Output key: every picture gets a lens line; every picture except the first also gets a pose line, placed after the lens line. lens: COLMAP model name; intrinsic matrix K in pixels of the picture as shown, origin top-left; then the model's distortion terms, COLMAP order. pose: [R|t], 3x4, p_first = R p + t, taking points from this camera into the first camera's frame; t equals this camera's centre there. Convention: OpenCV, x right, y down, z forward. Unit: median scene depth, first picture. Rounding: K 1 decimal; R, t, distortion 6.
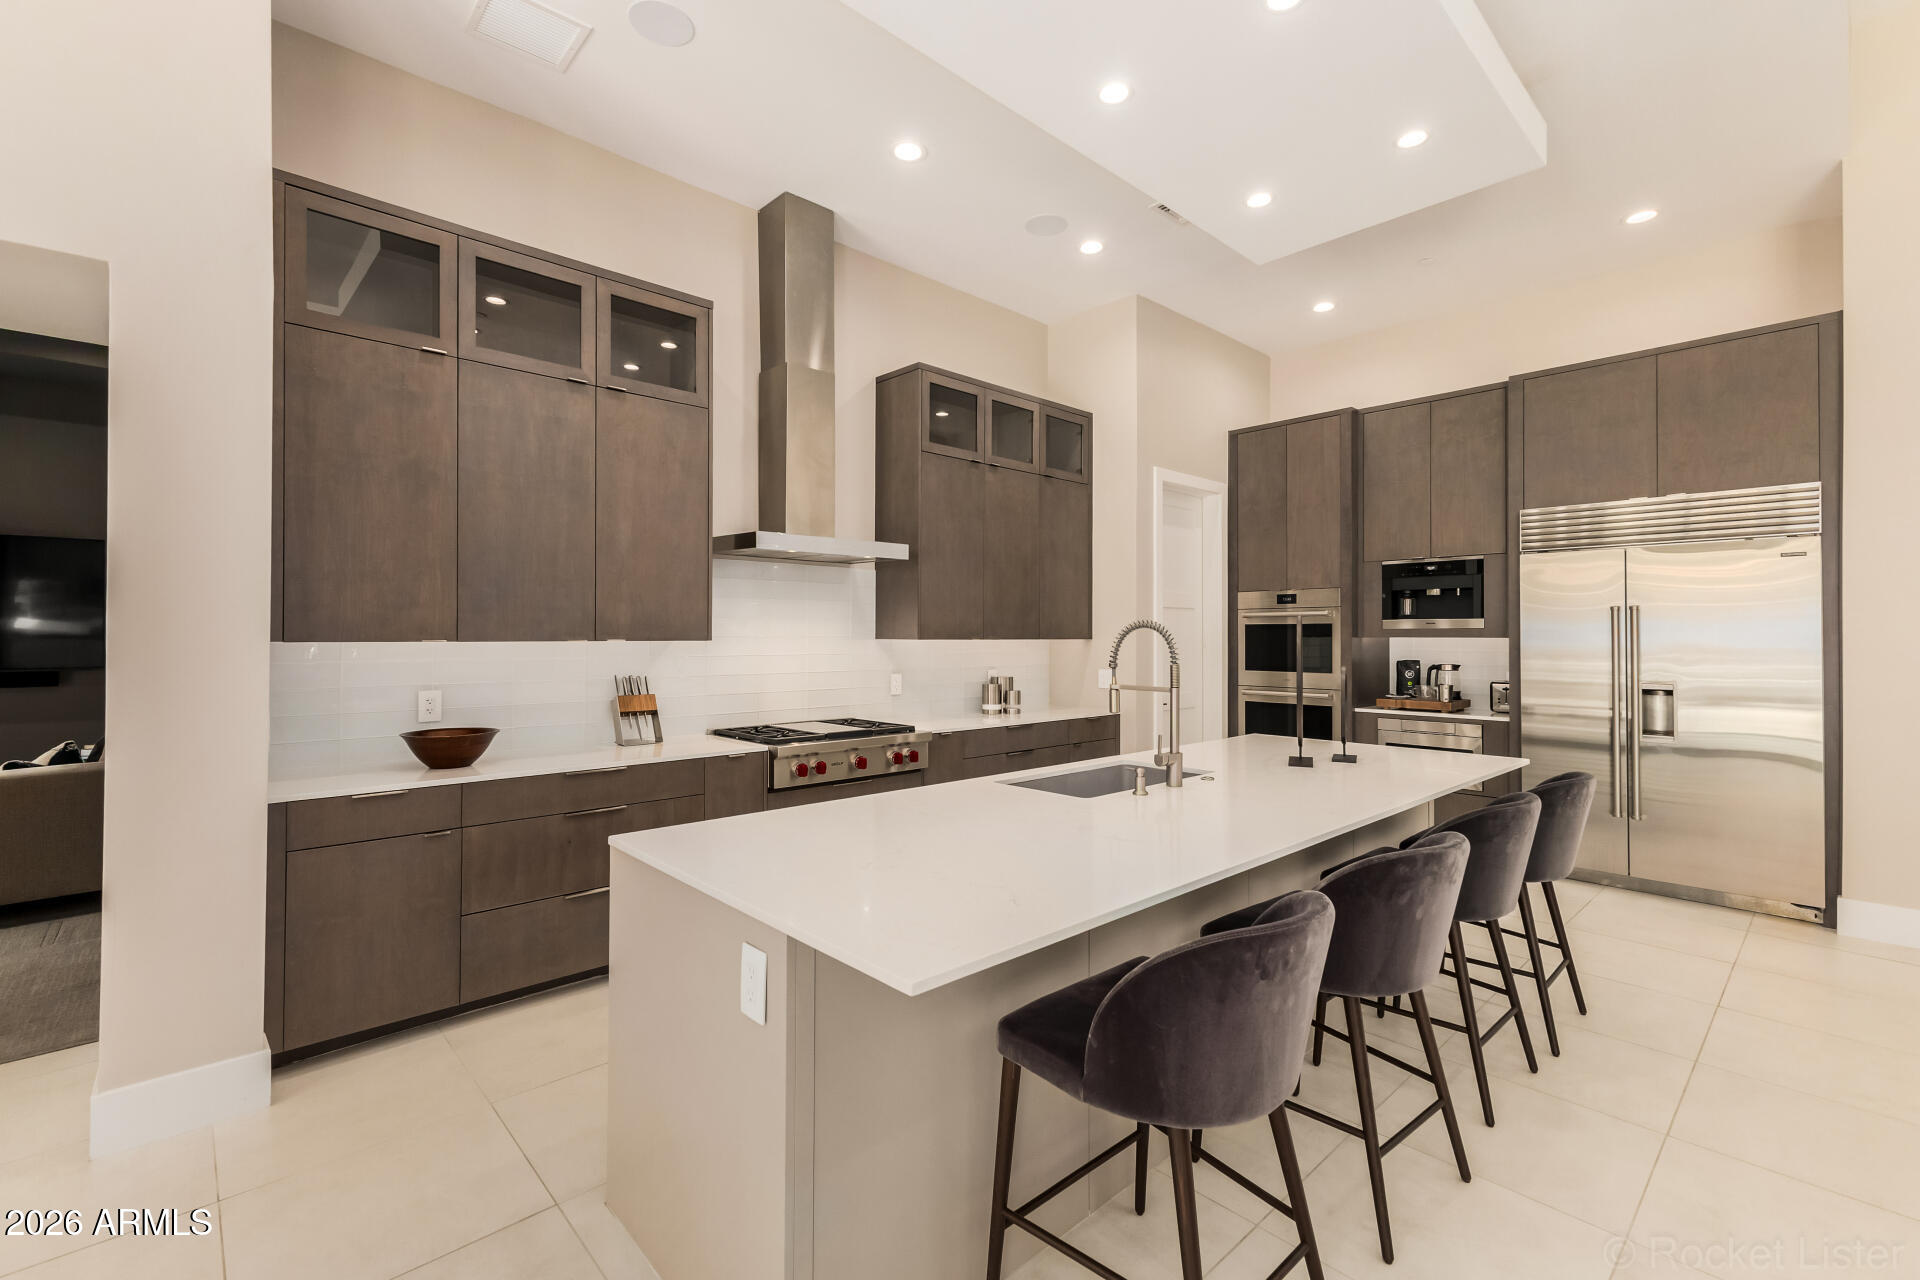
lens RADIAL K [[828.0, 0, 960.0], [0, 828.0, 640.0], [0, 0, 1]] dist [0.000632, 0.000129]
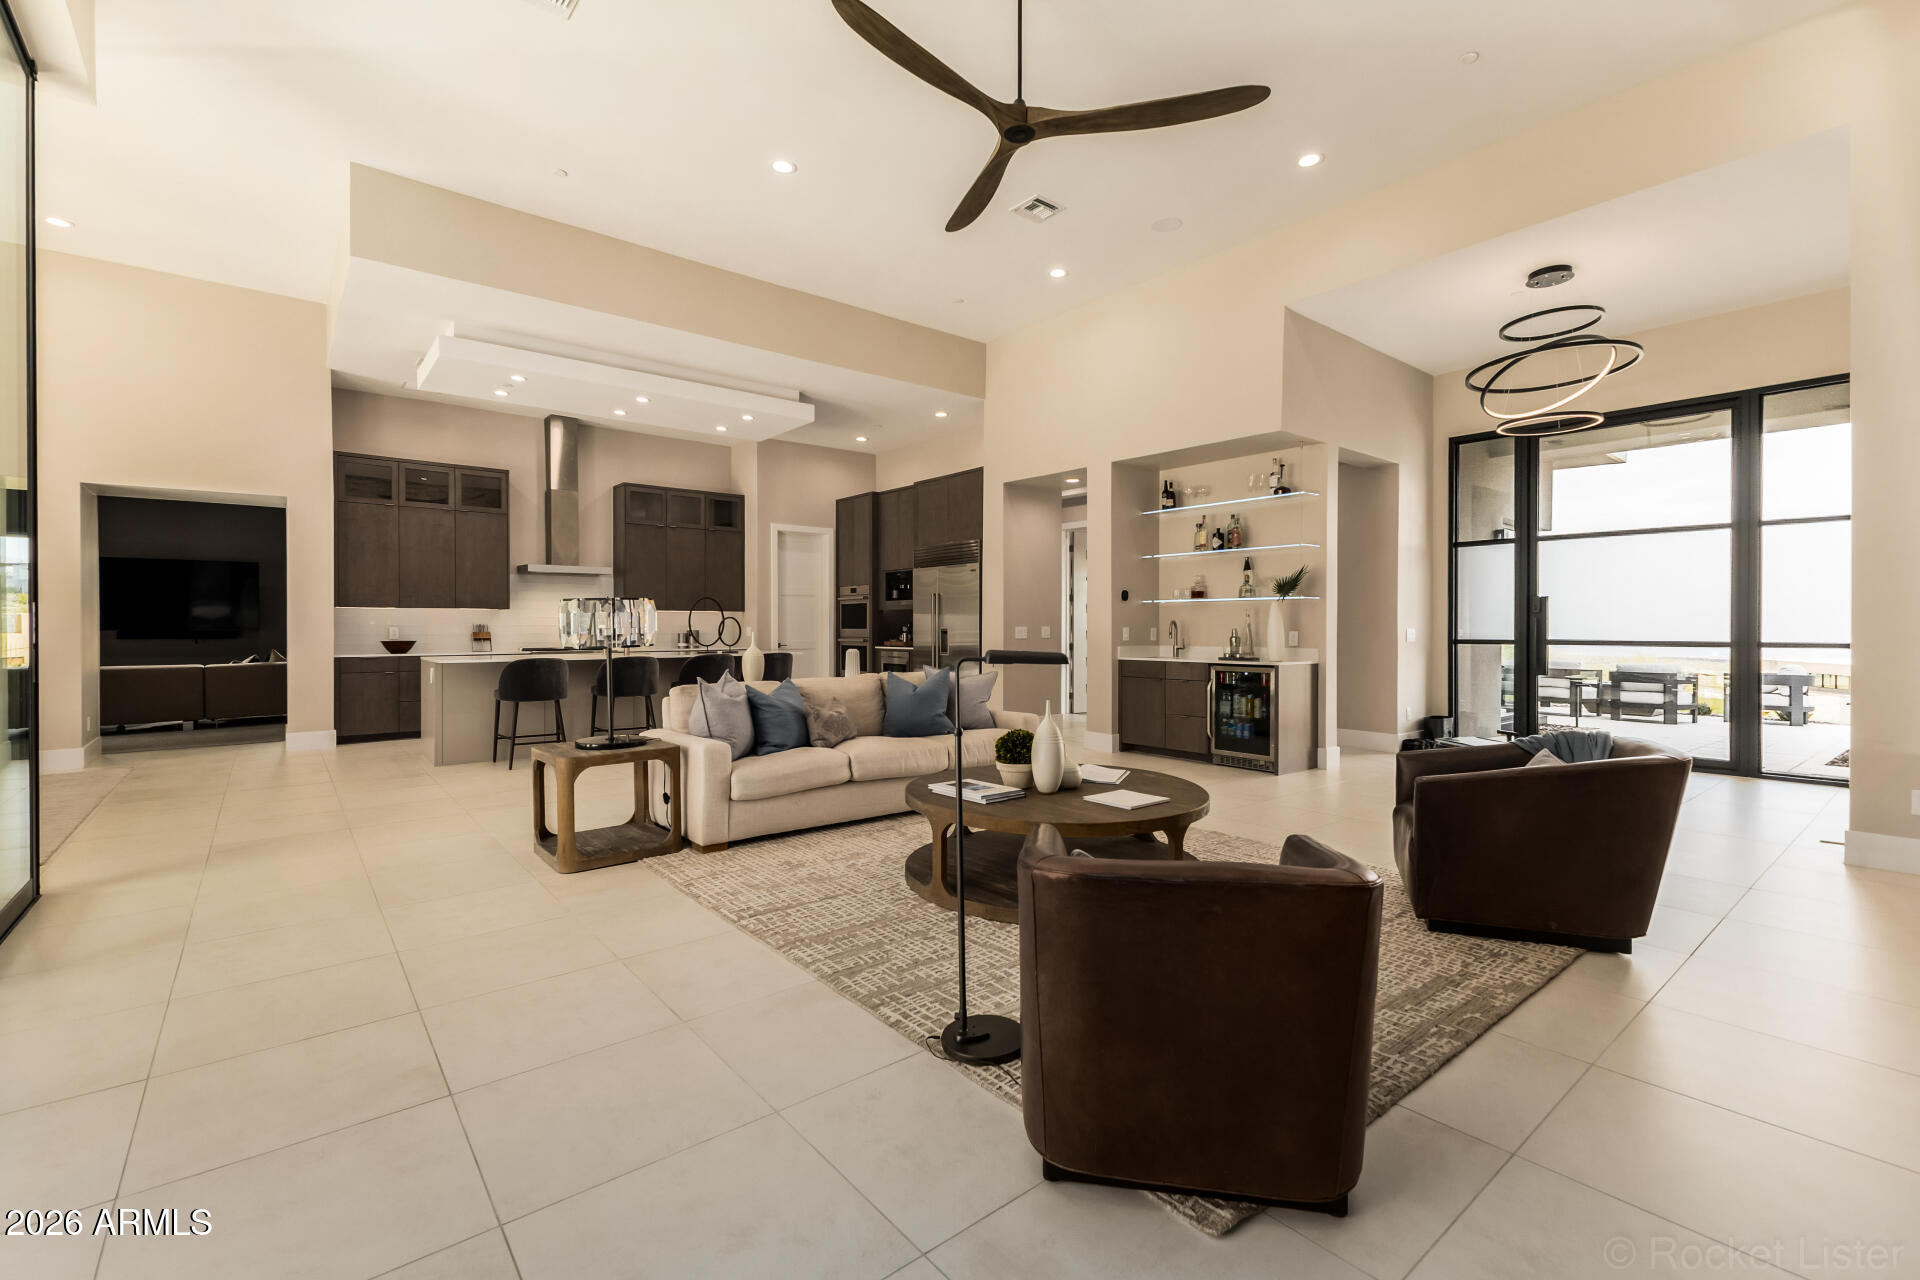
lens RADIAL K [[832.3, 0, 965.9], [0, 832.3, 636.1], [0, 0, 1]] dist [0.007878, 0.000021]
pose [[0.998335, -0.001972, -0.057641, 1.135562], [0.002322, 0.999979, 0.005994, 0.066010], [0.057628, -0.006118, 0.998319, -1.322593]]
